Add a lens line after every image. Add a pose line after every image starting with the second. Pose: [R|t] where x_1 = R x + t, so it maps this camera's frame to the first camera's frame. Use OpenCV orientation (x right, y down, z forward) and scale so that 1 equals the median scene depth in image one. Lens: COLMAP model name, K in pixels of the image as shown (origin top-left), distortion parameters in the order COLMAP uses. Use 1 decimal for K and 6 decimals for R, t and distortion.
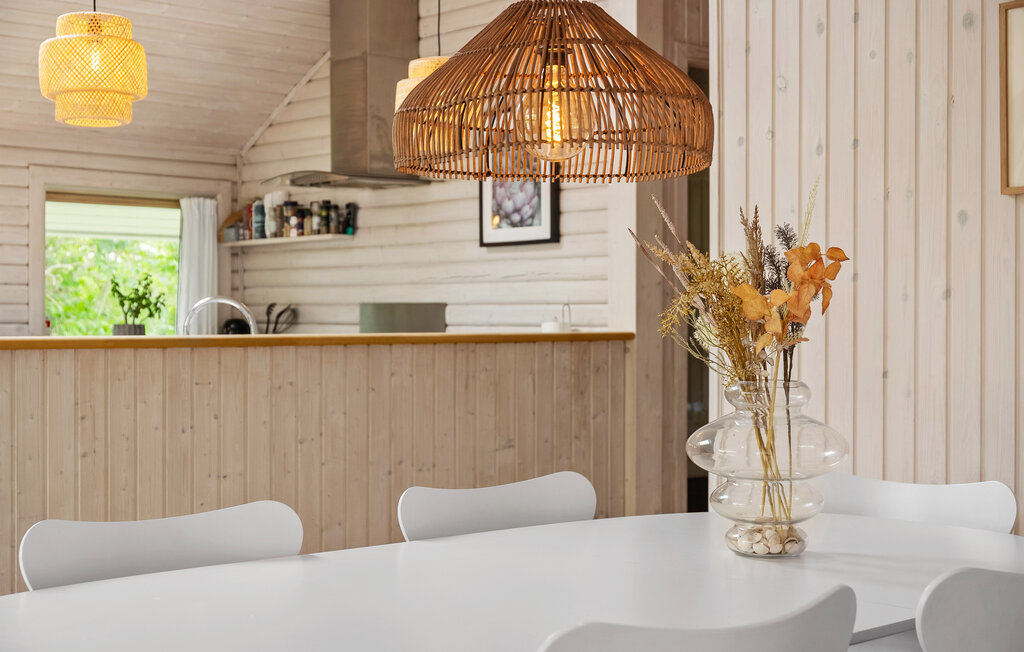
lens RADIAL K [[1436.4, 0, 512.0], [0, 1436.4, 326.0], [0, 0, 1]] dist [0.013333, 0.039021]
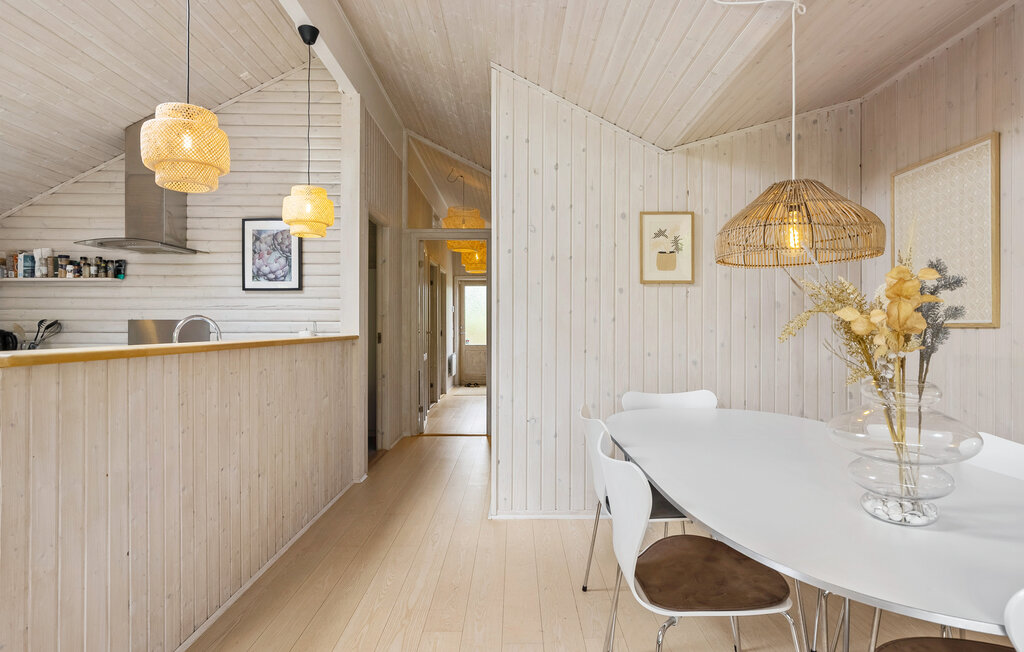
lens RADIAL K [[529.0, 0, 512.0], [0, 529.0, 326.0], [0, 0, 1]] dist [-0.013554, -0.000149]
pose [[0.659382, 0.001334, 0.751807, -0.284920], [0.004883, 0.999970, -0.006056, -0.003036], [-0.751792, 0.007664, 0.659355, 0.271122]]
